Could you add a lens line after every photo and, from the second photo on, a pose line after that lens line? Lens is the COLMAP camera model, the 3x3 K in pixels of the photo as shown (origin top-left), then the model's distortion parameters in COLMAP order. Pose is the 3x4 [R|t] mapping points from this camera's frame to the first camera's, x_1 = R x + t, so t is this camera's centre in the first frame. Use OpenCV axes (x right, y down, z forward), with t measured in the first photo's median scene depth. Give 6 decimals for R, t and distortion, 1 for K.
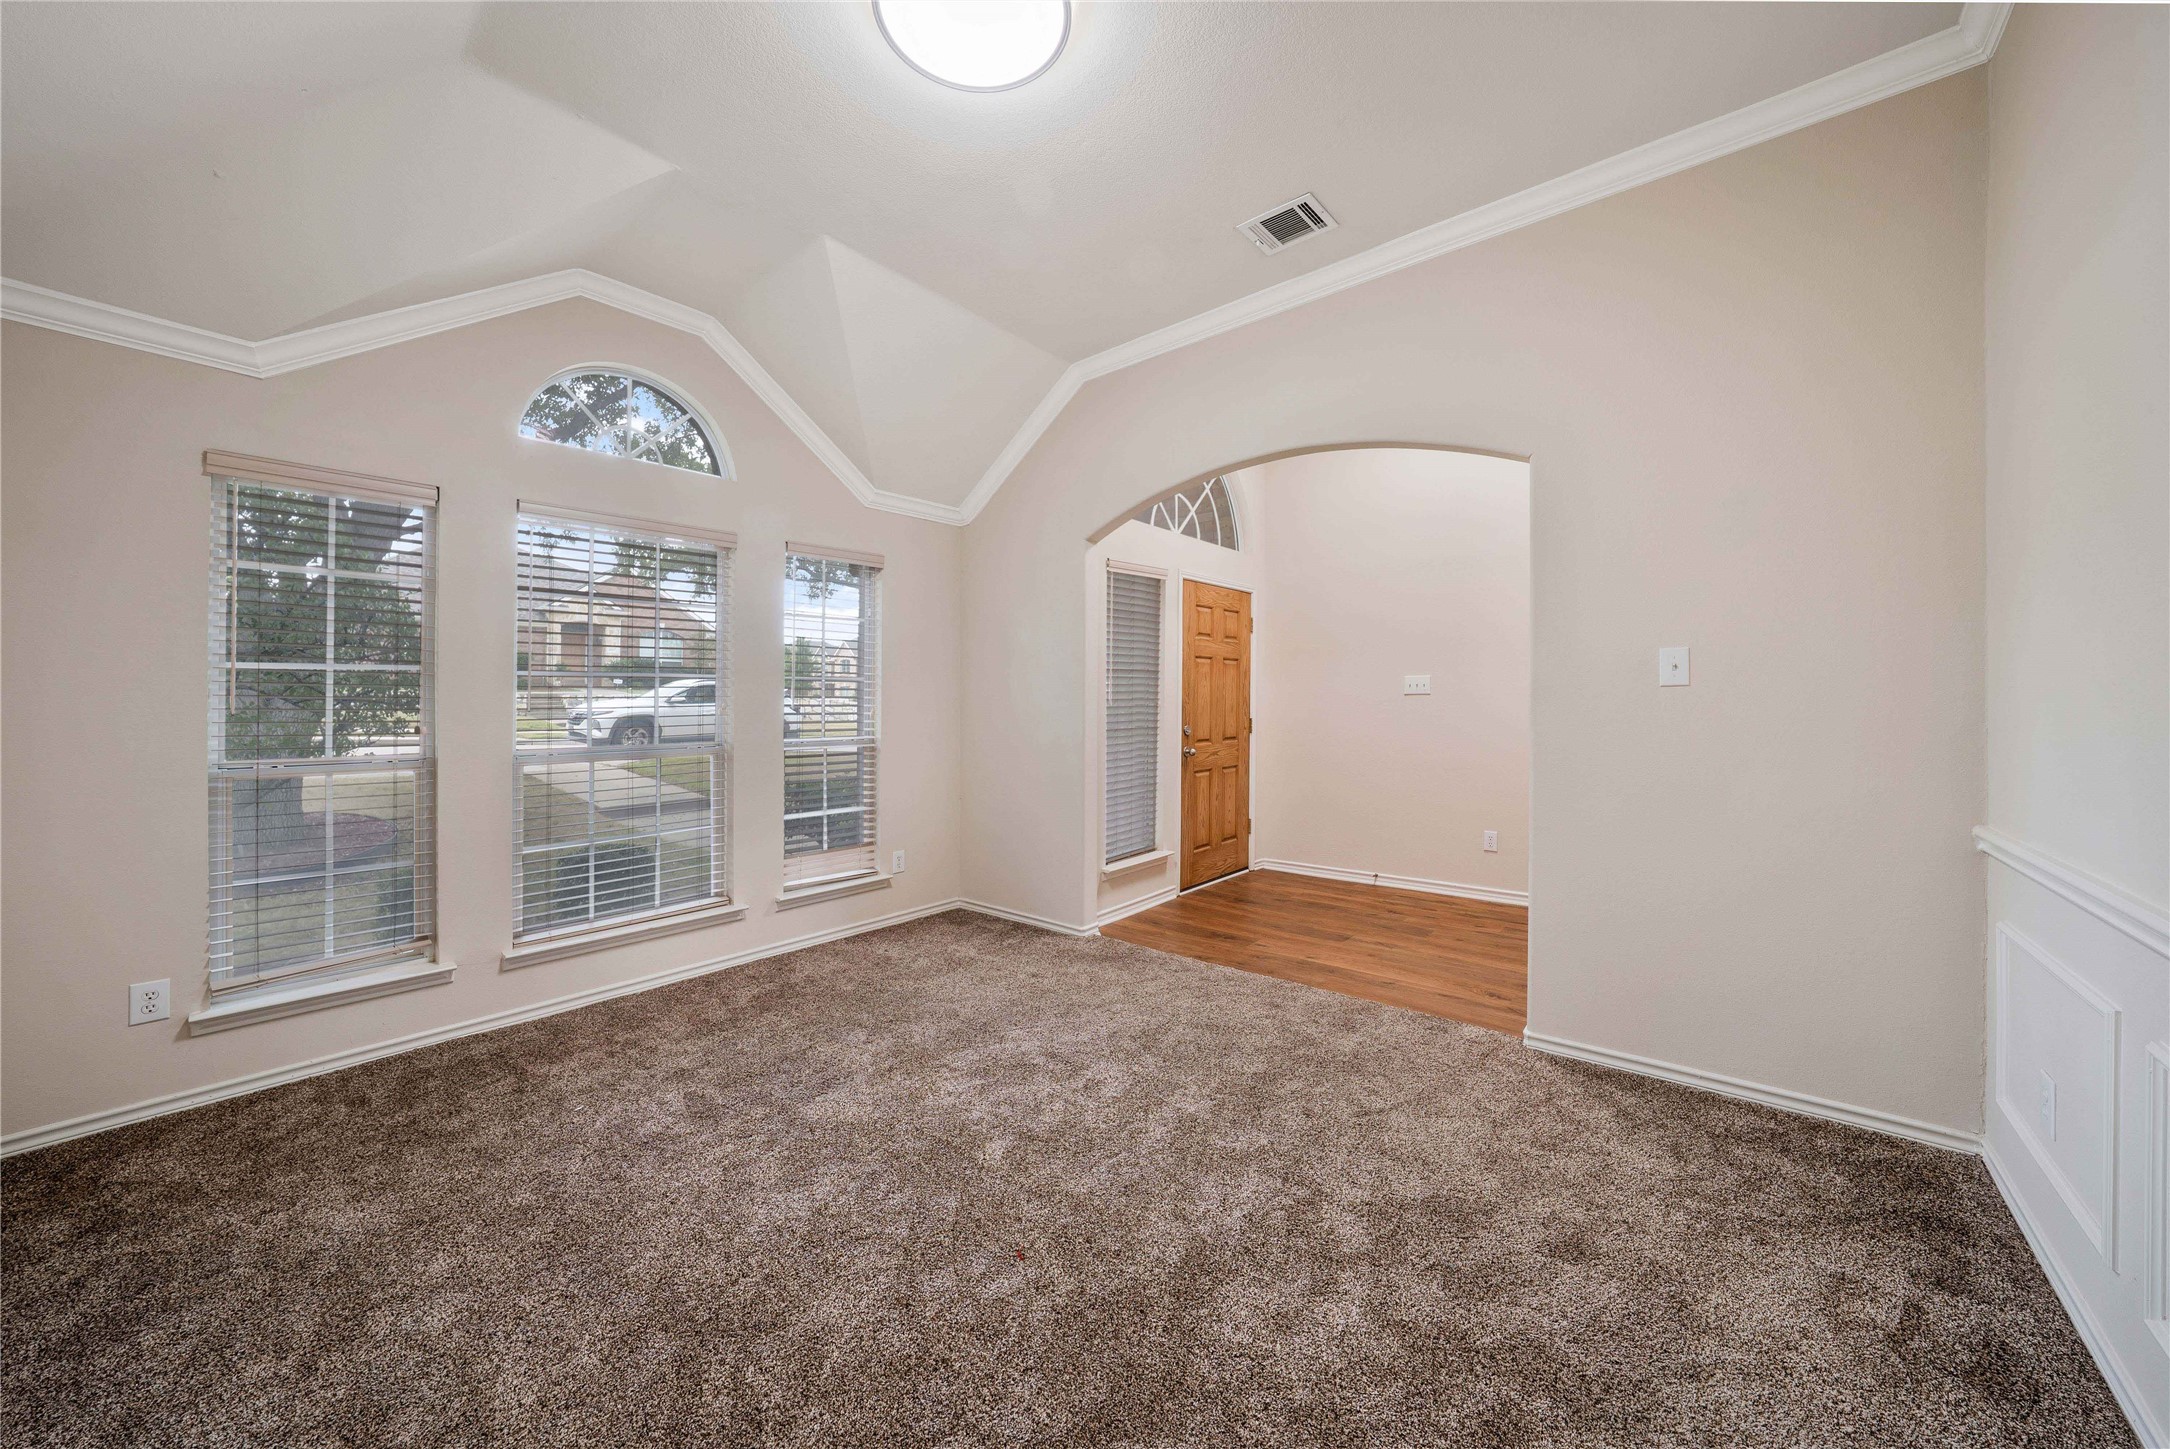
lens RADIAL K [[762.2, 0, 1101.1], [0, 762.2, 701.3], [0, 0, 1]] dist [-0.026776, 0.005788]
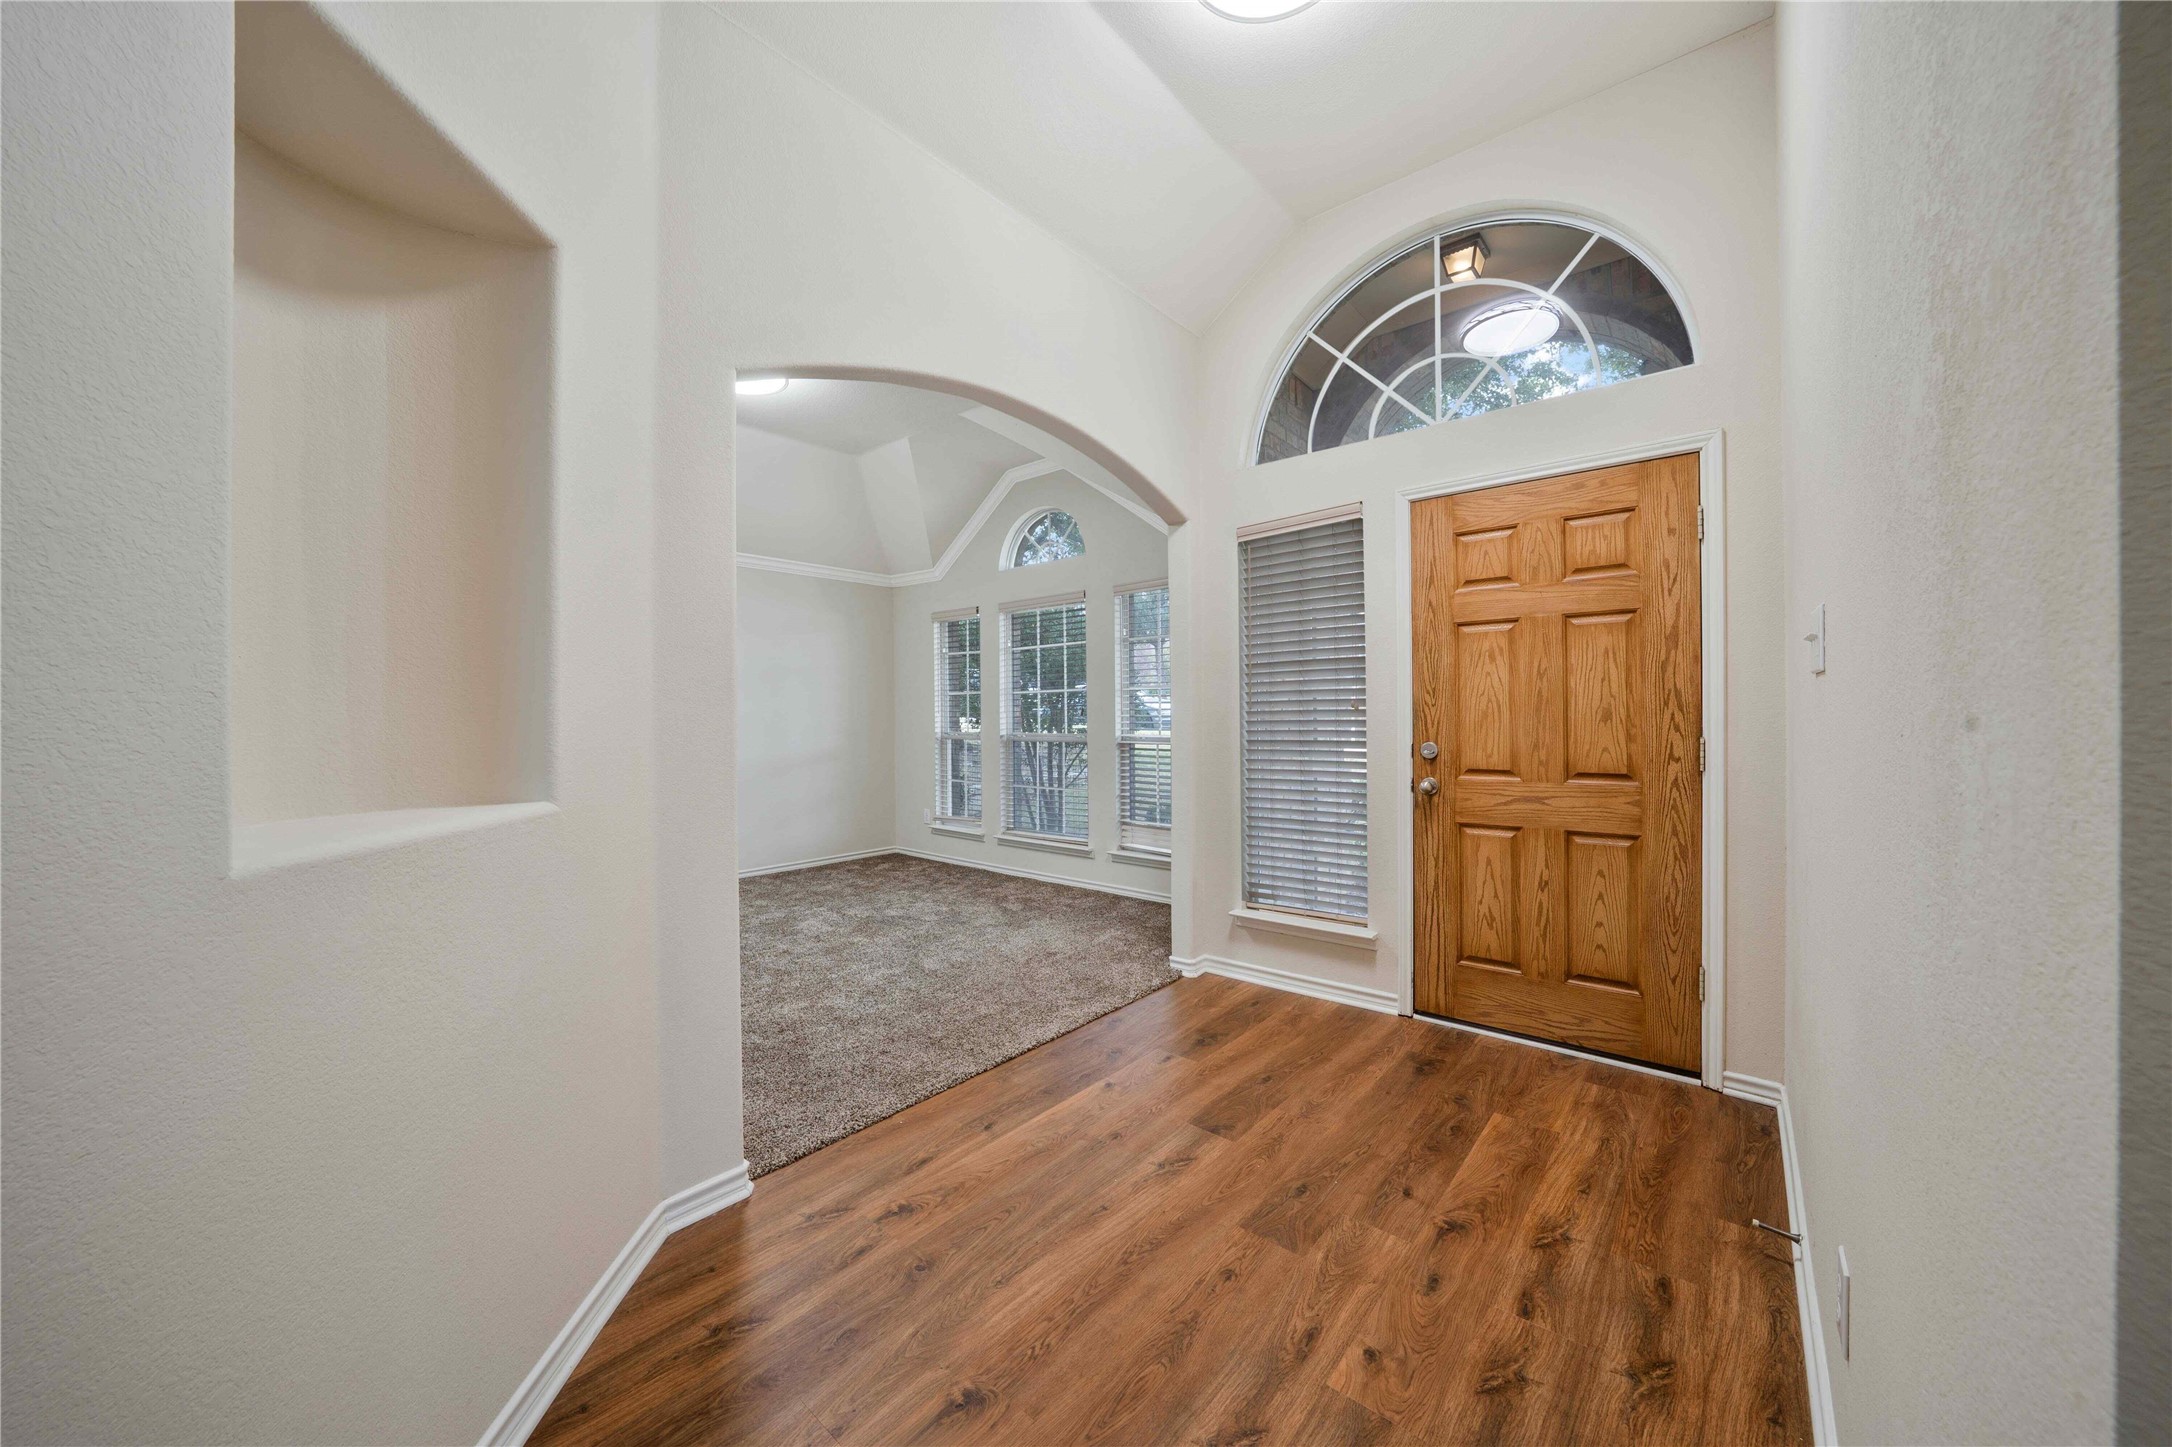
lens RADIAL K [[785.3, 0, 1106.3], [0, 785.3, 689.7], [0, 0, 1]] dist [-0.025641, 0.005744]
pose [[0.005376, -0.016436, -0.999850, 0.920019], [0.011624, 0.999798, -0.016373, -0.002043], [0.999918, -0.011534, 0.005566, 0.942648]]
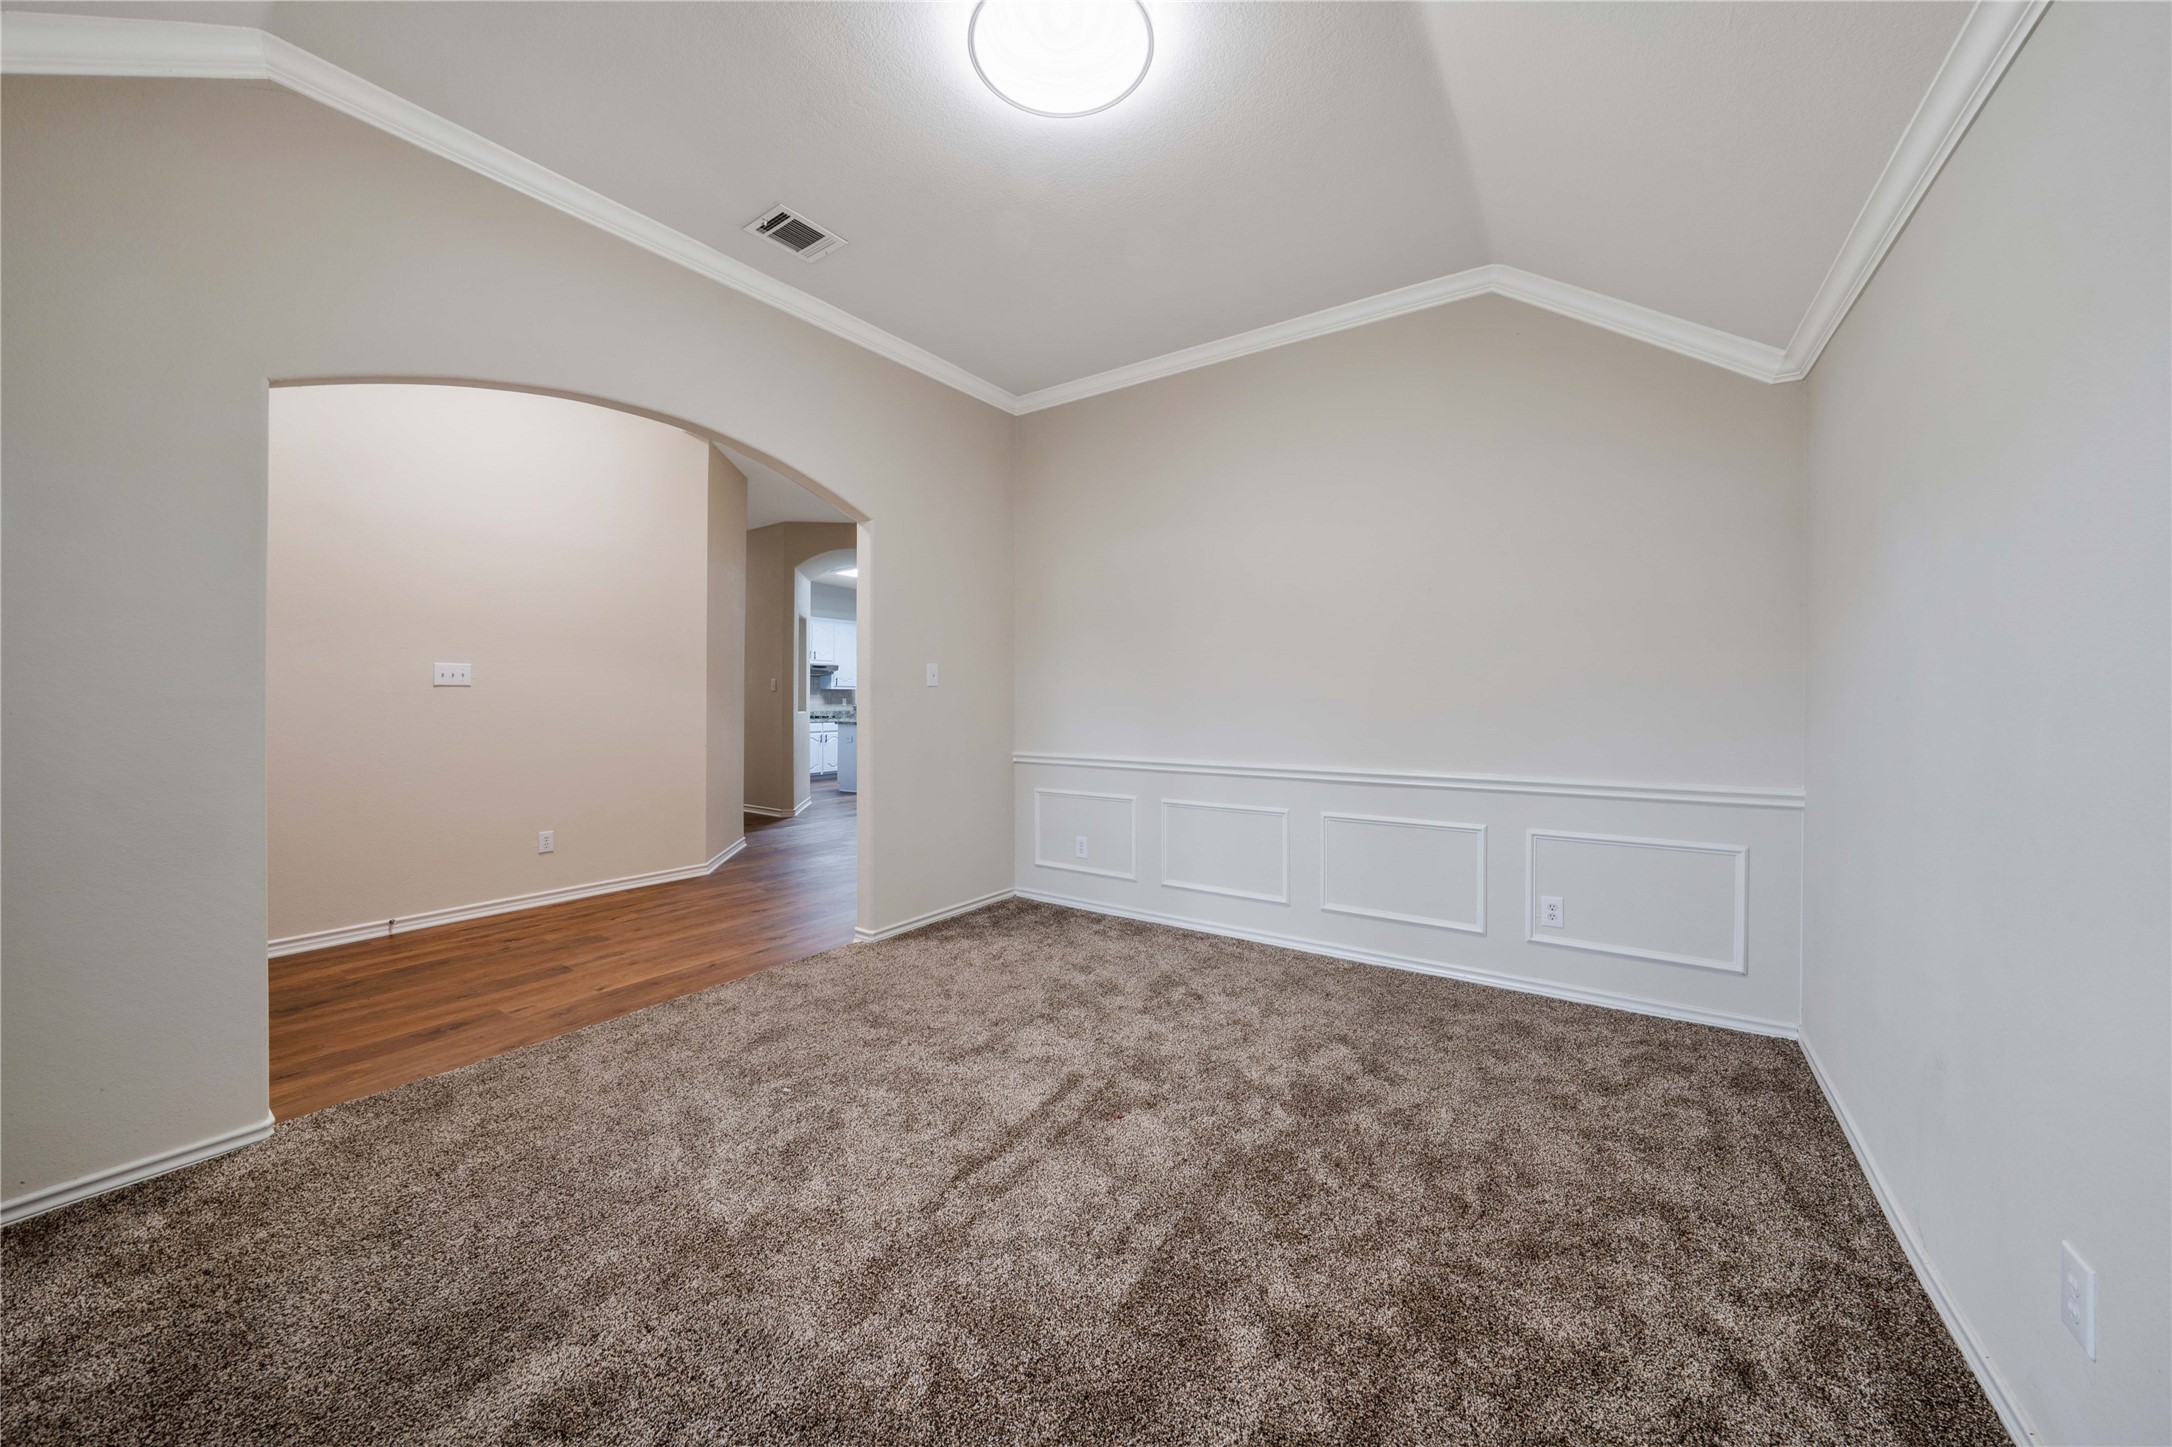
lens RADIAL K [[758.0, 0, 1083.4], [0, 758.0, 698.0], [0, 0, 1]] dist [-0.024668, 0.005030]
pose [[-0.088351, 0.009088, 0.996048, -0.589597], [-0.003996, 0.999947, -0.009478, 0.012191], [-0.996081, -0.004818, -0.088310, 0.500492]]
